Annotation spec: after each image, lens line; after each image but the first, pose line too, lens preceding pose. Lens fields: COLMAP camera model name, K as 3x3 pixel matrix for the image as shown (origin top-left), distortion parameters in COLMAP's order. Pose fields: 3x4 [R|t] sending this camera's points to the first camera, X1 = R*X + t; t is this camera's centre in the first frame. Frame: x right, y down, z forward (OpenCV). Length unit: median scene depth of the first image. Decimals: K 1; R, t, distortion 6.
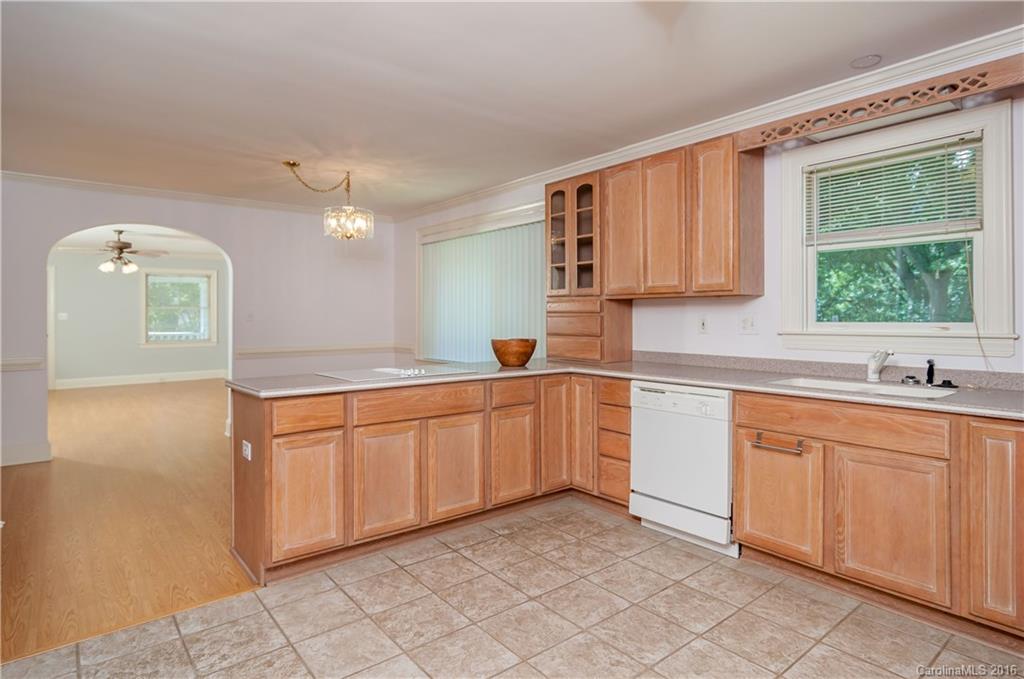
lens RADIAL K [[545.0, 0, 506.3], [0, 545.0, 325.6], [0, 0, 1]] dist [-0.000817, -0.000303]
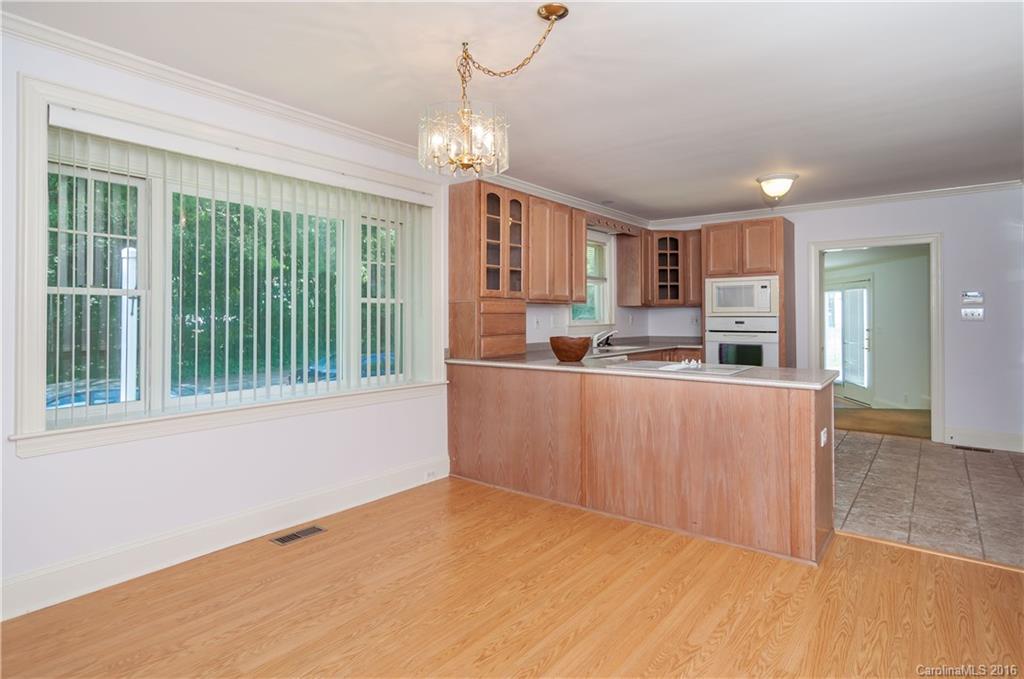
lens RADIAL K [[545.0, 0, 506.3], [0, 545.0, 325.6], [0, 0, 1]] dist [-0.000817, -0.000303]
pose [[-0.211823, -0.012153, 0.977232, -1.209068], [0.017719, 0.999711, 0.016273, -0.020823], [-0.977147, 0.020763, -0.211547, 1.590474]]
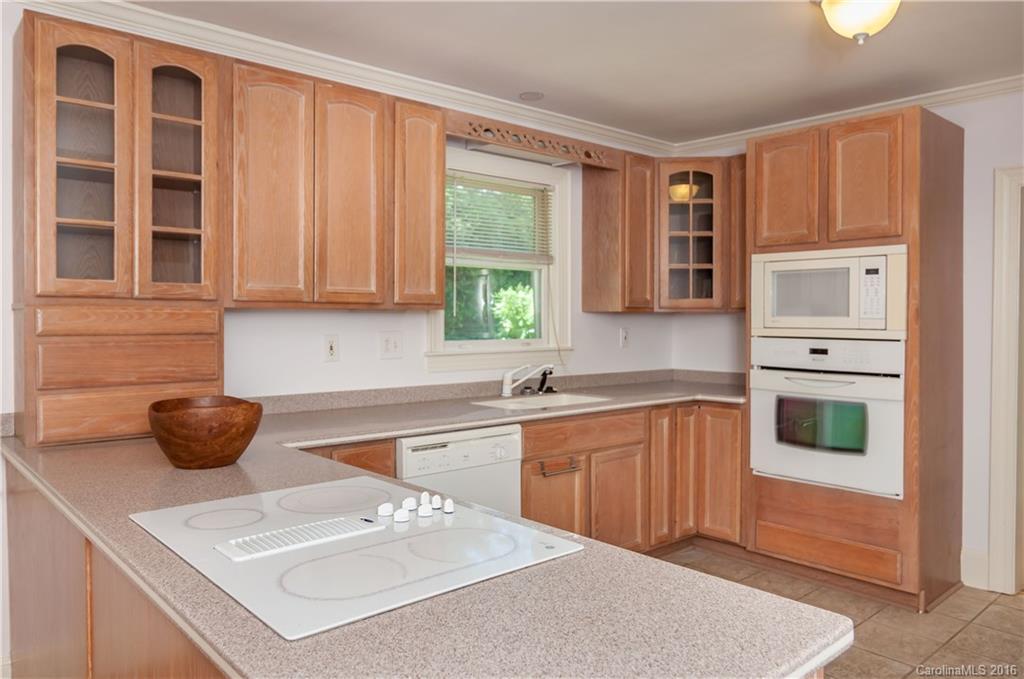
lens RADIAL K [[724.1, 0, 512.0], [0, 724.1, 339.5], [0, 0, 1]] dist [0.001228, -0.000963]
pose [[-0.031153, -0.030787, 0.999040, -0.644777], [0.010212, 0.999464, 0.031118, -0.044959], [-0.999462, 0.011172, -0.030822, 0.911612]]
